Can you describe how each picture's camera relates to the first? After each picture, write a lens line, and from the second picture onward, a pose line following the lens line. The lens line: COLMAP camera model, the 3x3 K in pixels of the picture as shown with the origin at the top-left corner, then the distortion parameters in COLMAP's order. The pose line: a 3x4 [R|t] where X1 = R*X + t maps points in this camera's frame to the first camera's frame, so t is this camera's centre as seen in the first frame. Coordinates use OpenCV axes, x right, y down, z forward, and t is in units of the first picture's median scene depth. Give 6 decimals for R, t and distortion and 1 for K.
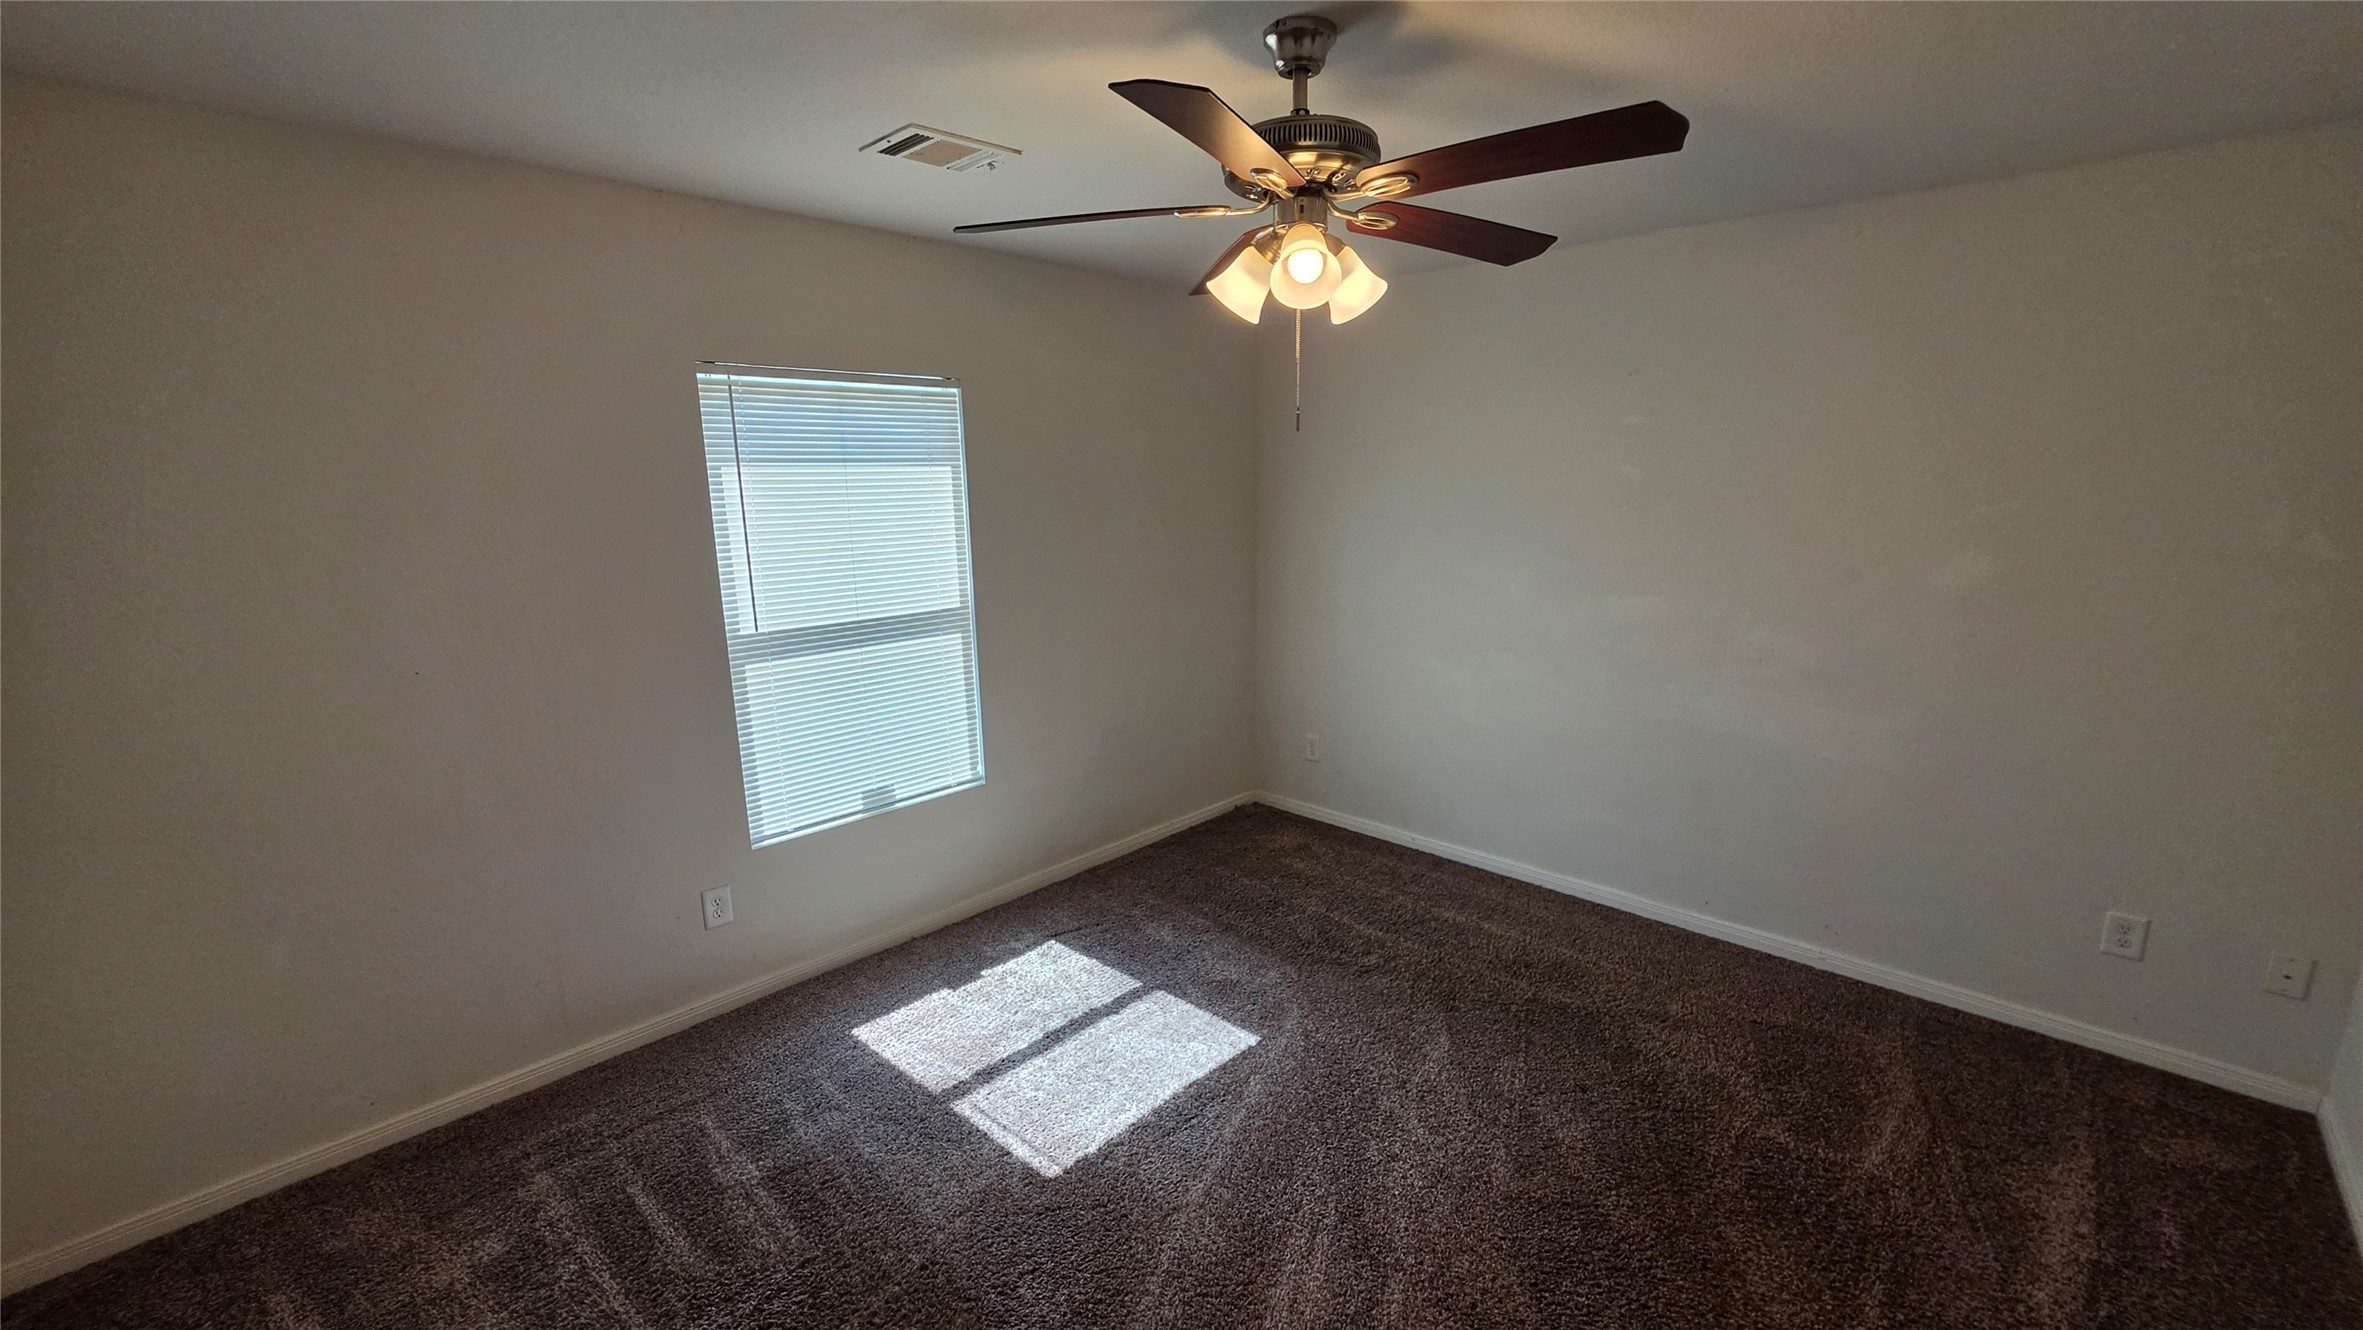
lens RADIAL K [[966.0, 0, 1171.0], [0, 966.0, 669.5], [0, 0, 1]] dist [0.001219, -0.000045]
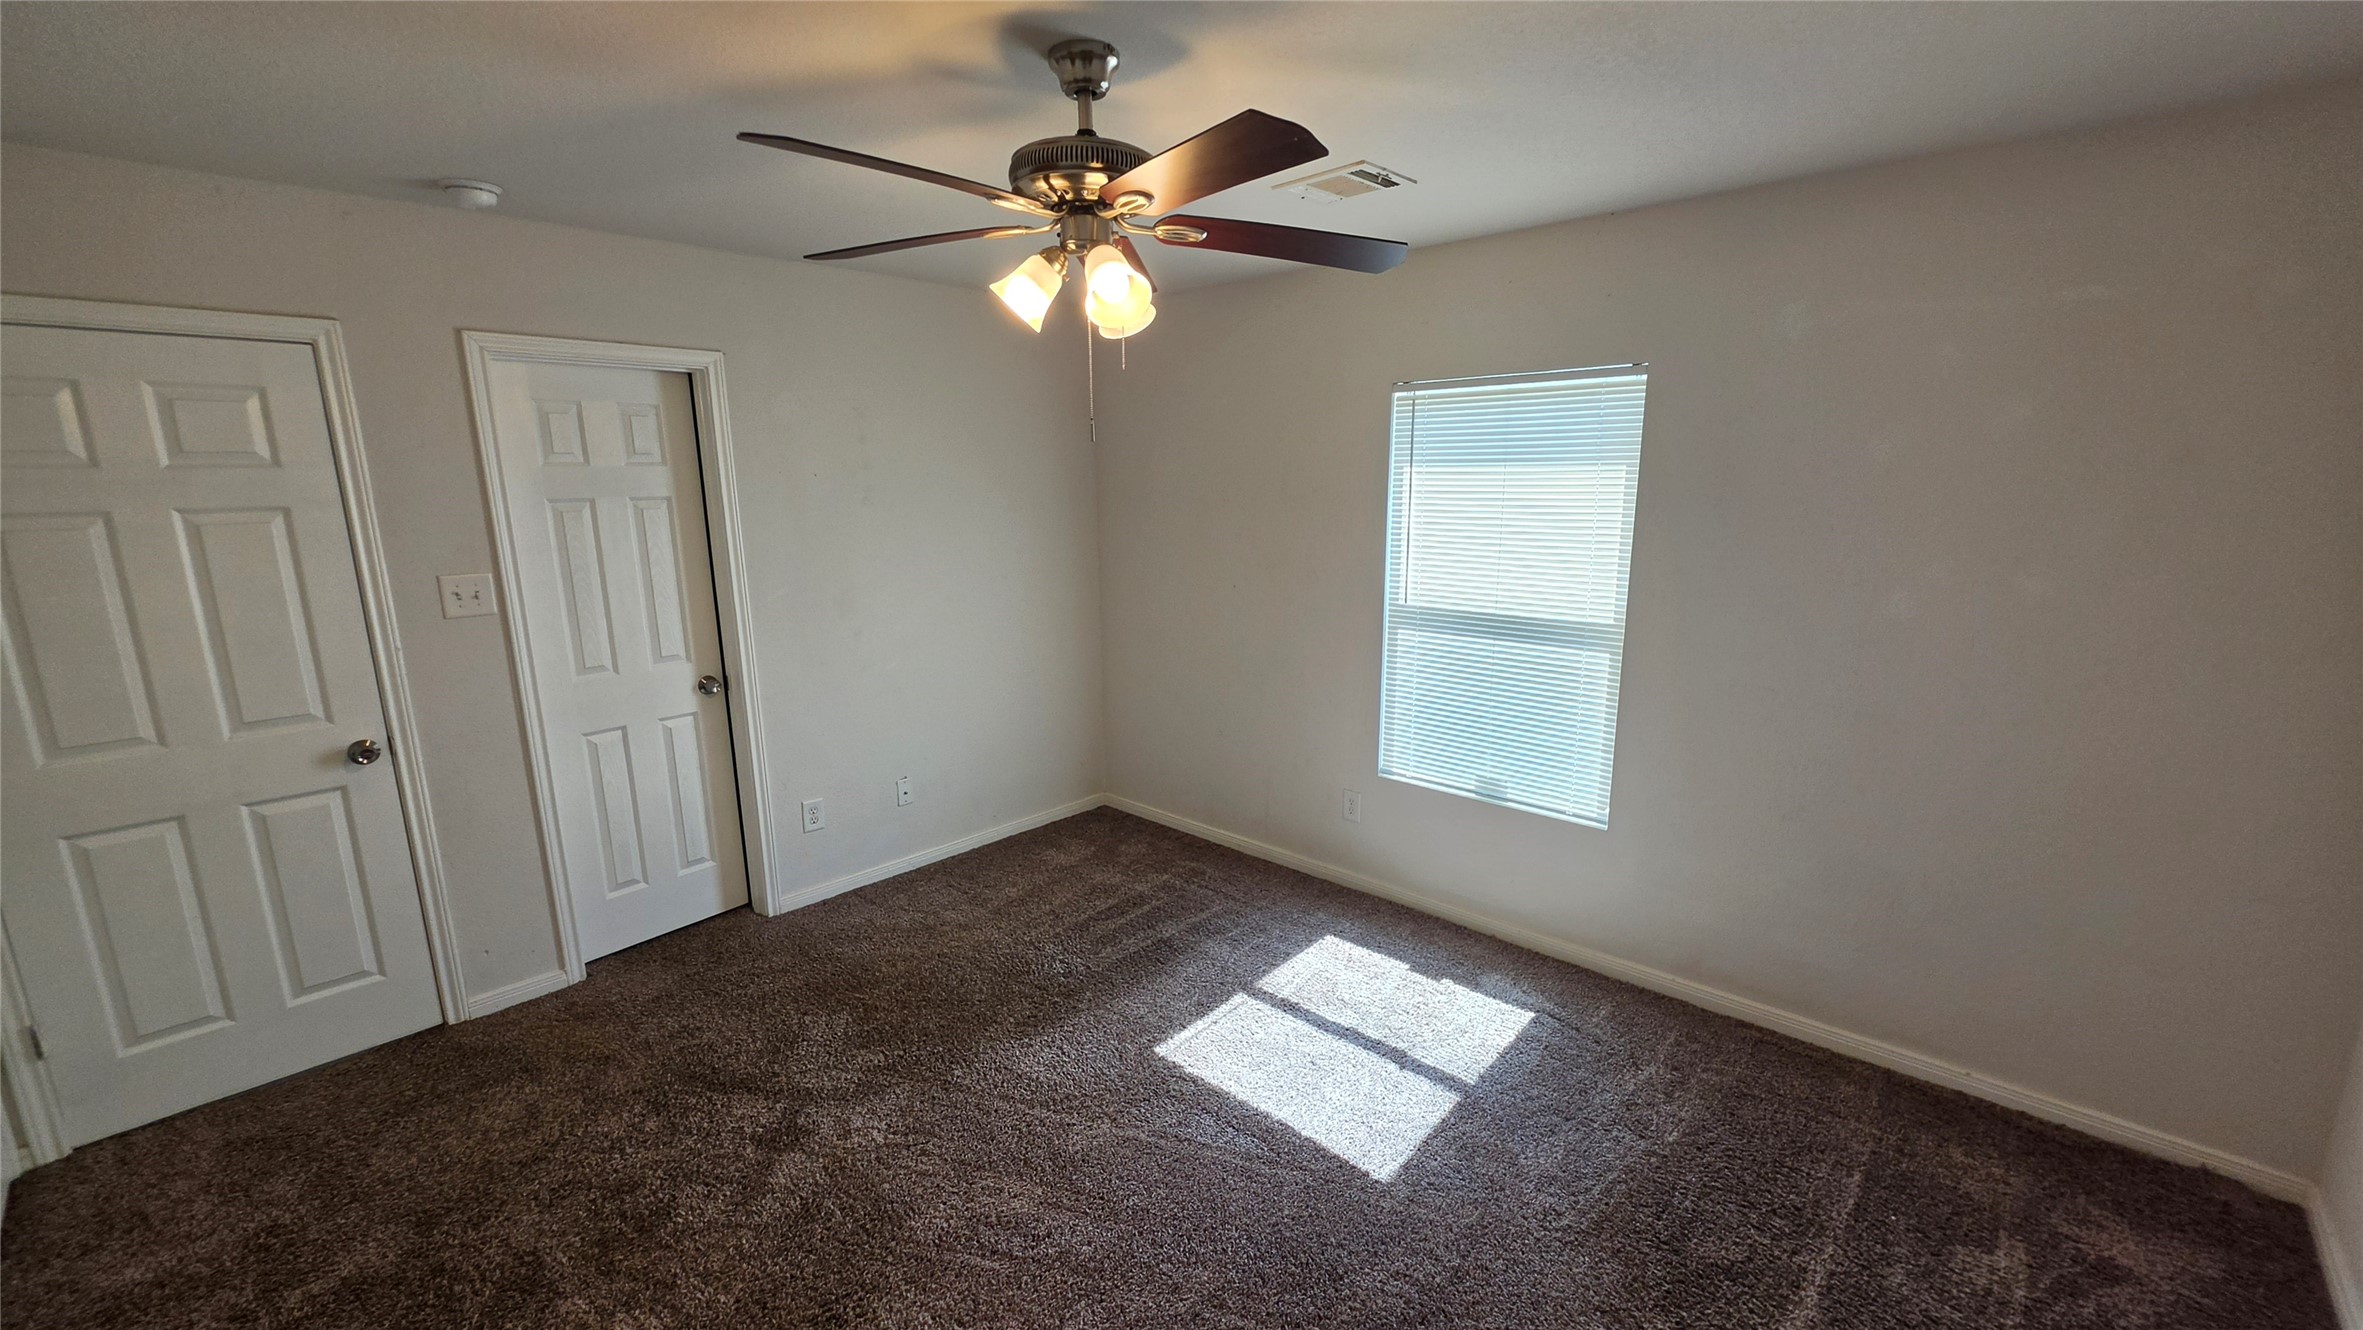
lens RADIAL K [[945.2, 0, 1185.3], [0, 945.2, 678.6], [0, 0, 1]] dist [0.001173, -0.000490]
pose [[0.020183, 0.237915, -0.971076, 0.741238], [-0.181479, 0.956011, 0.230453, -0.175854], [0.983188, 0.171579, 0.062472, 0.683283]]
